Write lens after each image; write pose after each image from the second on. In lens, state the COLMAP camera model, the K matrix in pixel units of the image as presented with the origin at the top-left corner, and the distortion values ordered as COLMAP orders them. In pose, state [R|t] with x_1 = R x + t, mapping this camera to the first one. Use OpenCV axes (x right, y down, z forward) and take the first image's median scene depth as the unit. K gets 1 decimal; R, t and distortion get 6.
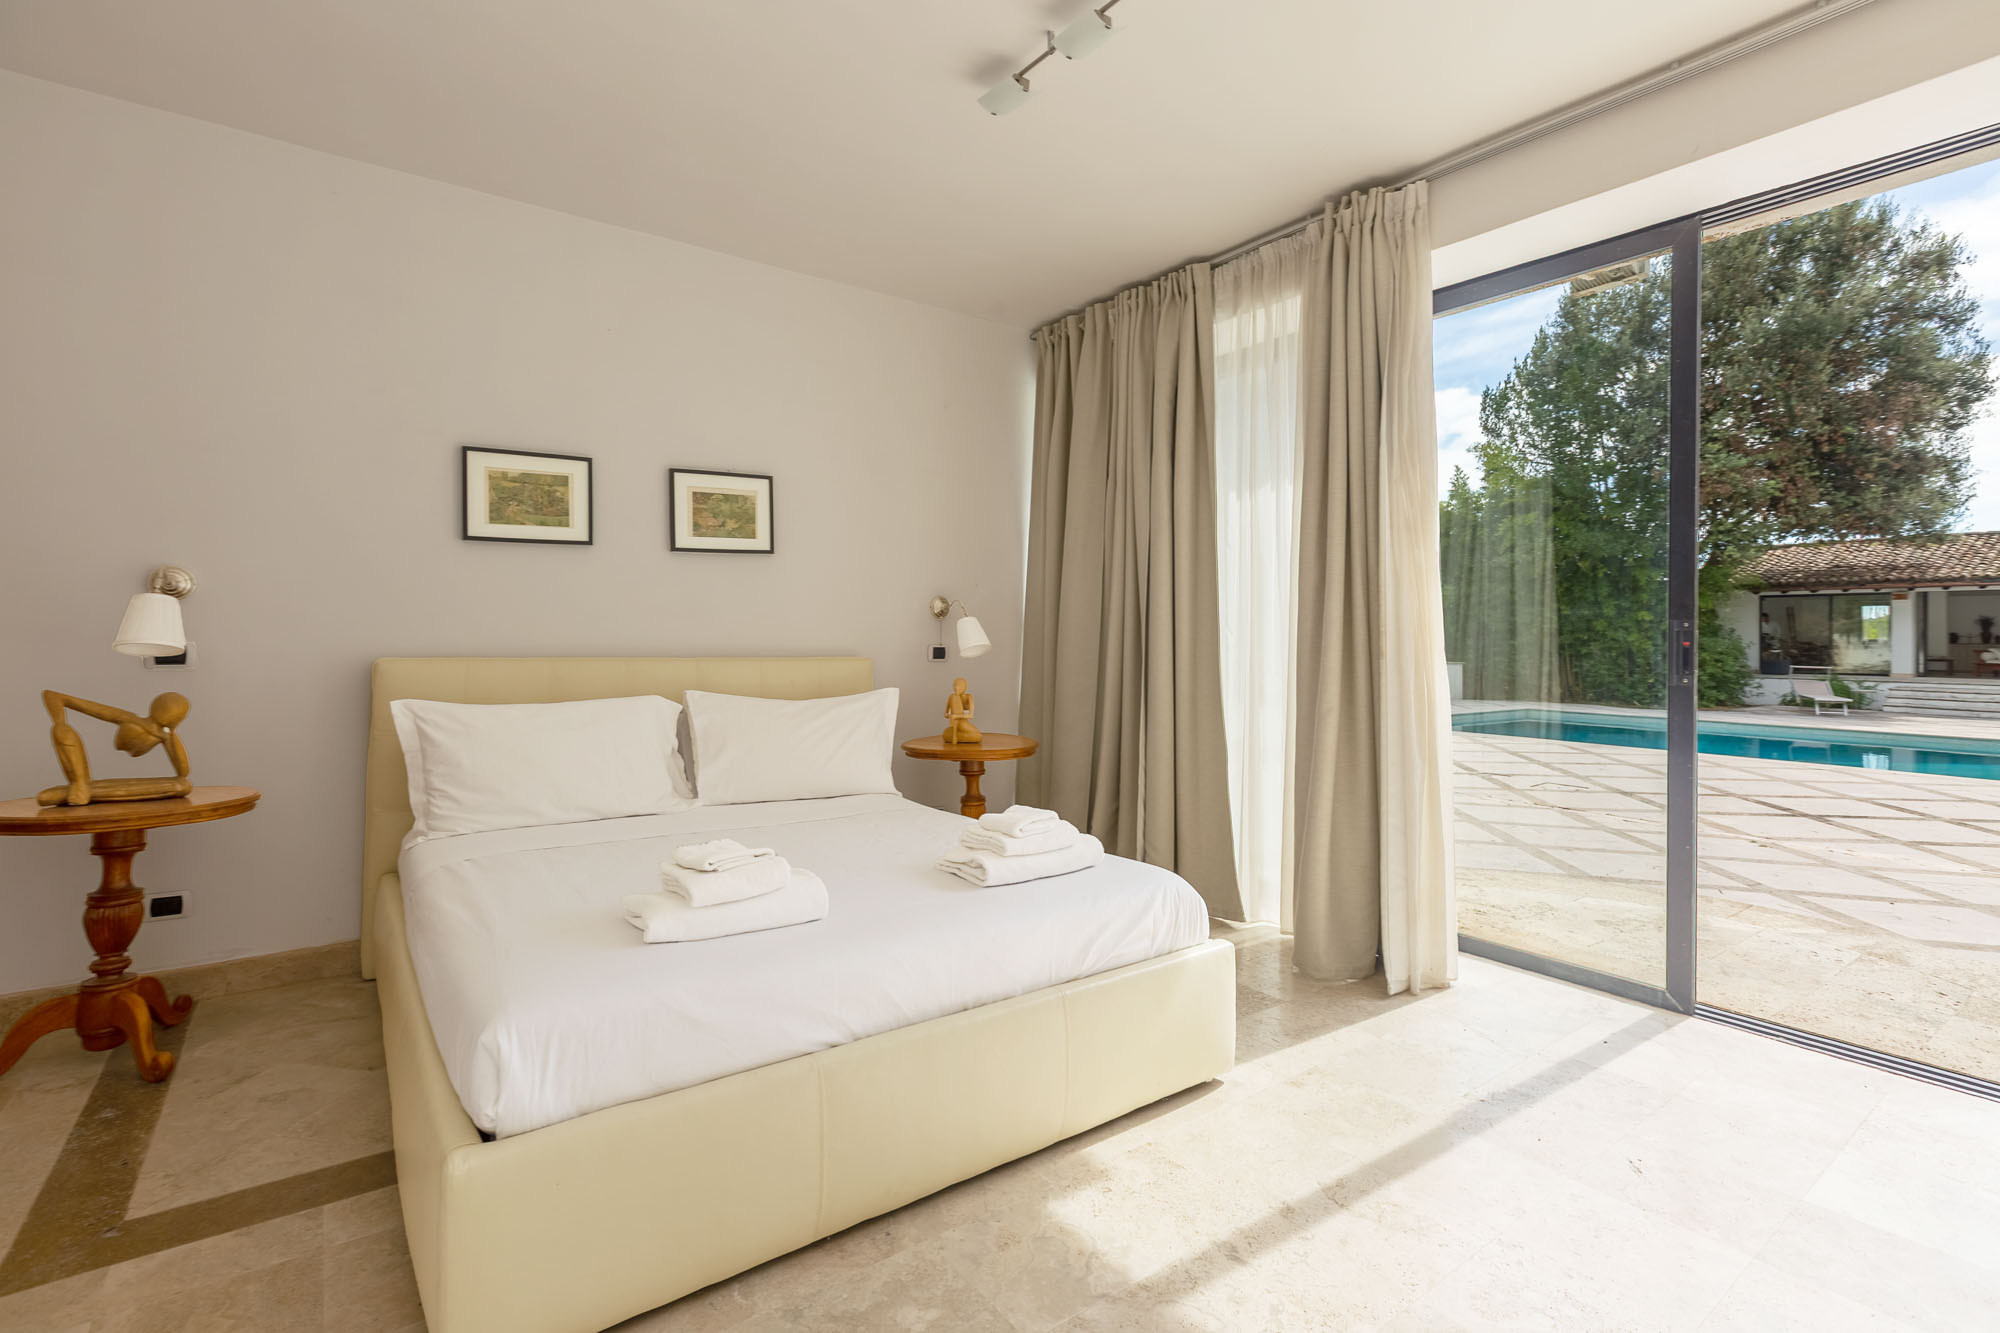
lens RADIAL K [[940.4, 0, 1003.1], [0, 940.4, 609.9], [0, 0, 1]] dist [-0.009445, -0.000220]
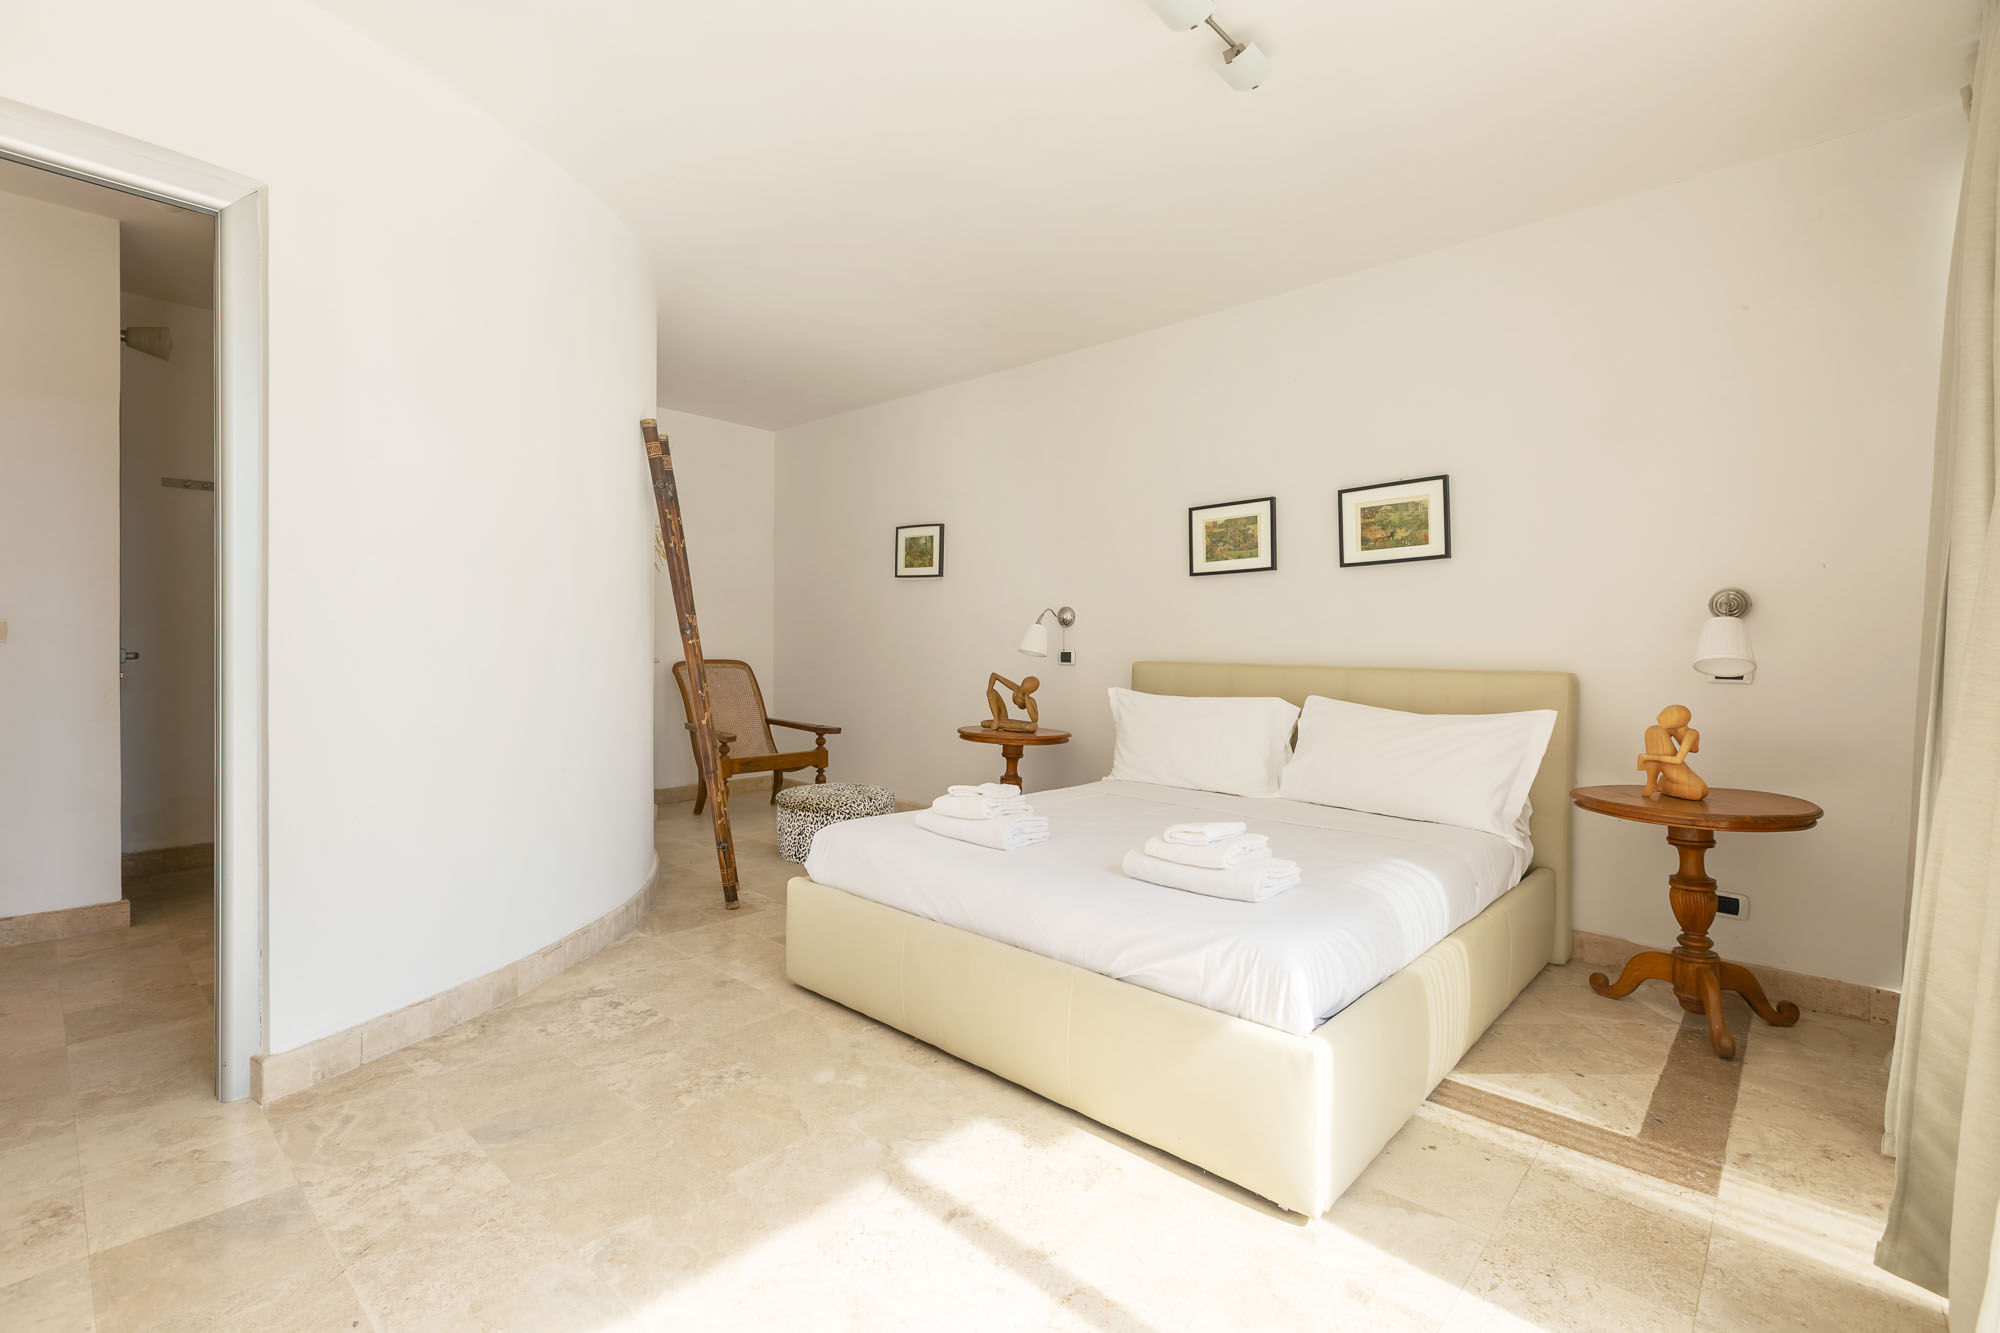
lens RADIAL K [[919.3, 0, 992.2], [0, 919.3, 654.8], [0, 0, 1]] dist [0.000792, 0.000011]
pose [[0.162538, 0.007584, -0.986673, 0.685356], [0.023492, 0.999657, 0.011554, 0.018004], [0.986423, -0.025057, 0.162304, 0.471350]]
